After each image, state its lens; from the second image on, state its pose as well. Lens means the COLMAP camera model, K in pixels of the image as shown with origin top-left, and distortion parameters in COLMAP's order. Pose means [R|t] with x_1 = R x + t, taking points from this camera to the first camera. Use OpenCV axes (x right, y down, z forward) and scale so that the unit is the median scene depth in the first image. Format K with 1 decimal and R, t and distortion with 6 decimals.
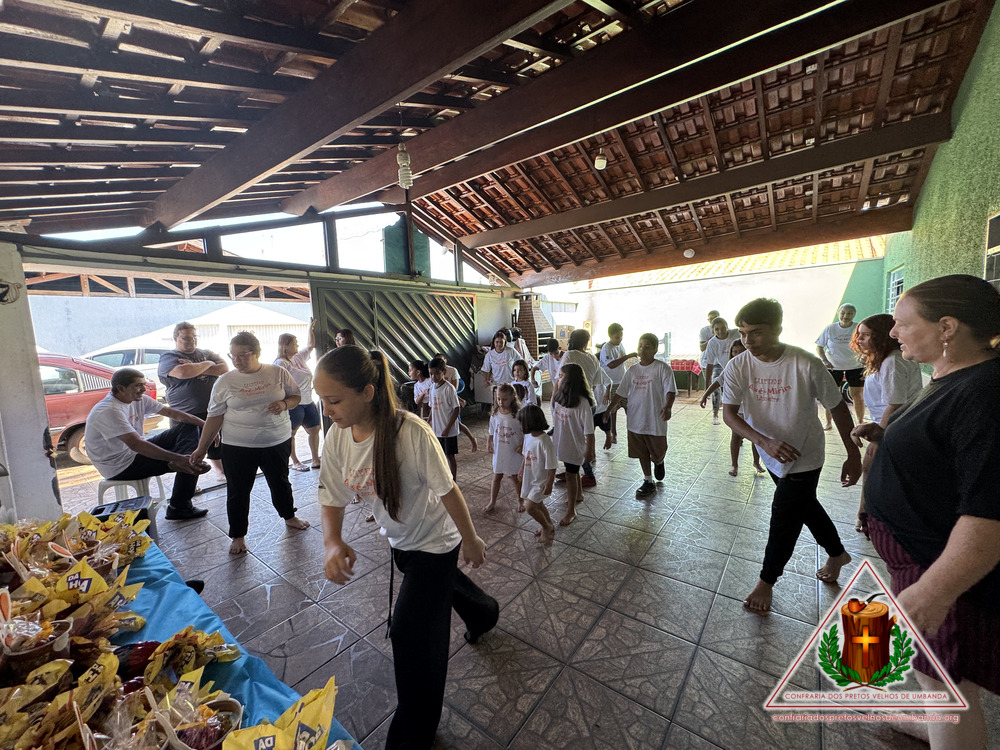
lens RADIAL K [[399.4, 0, 501.0], [0, 399.4, 377.7], [0, 0, 1]] dist [-0.008793, 0.000009]
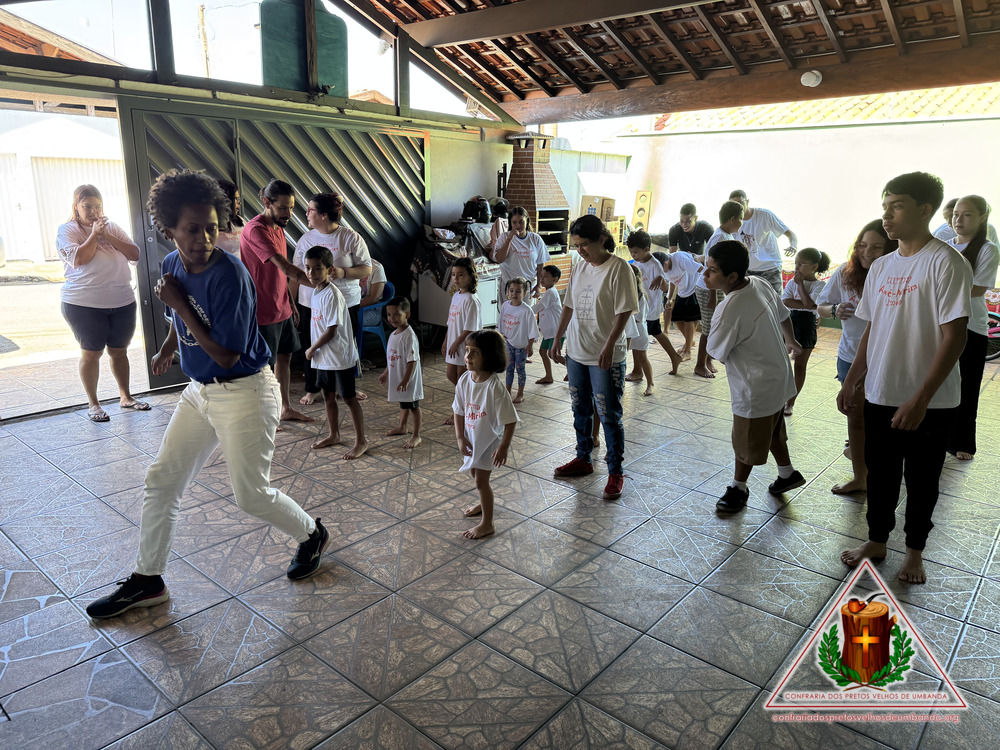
lens RADIAL K [[705.4, 0, 498.3], [0, 705.4, 379.3], [0, 0, 1]] dist [0.045734, -0.073804]
pose [[0.996749, 0.071781, -0.036590, 0.096944], [-0.065966, 0.987825, 0.140893, -0.010726], [0.046258, -0.138022, 0.989348, -0.042717]]
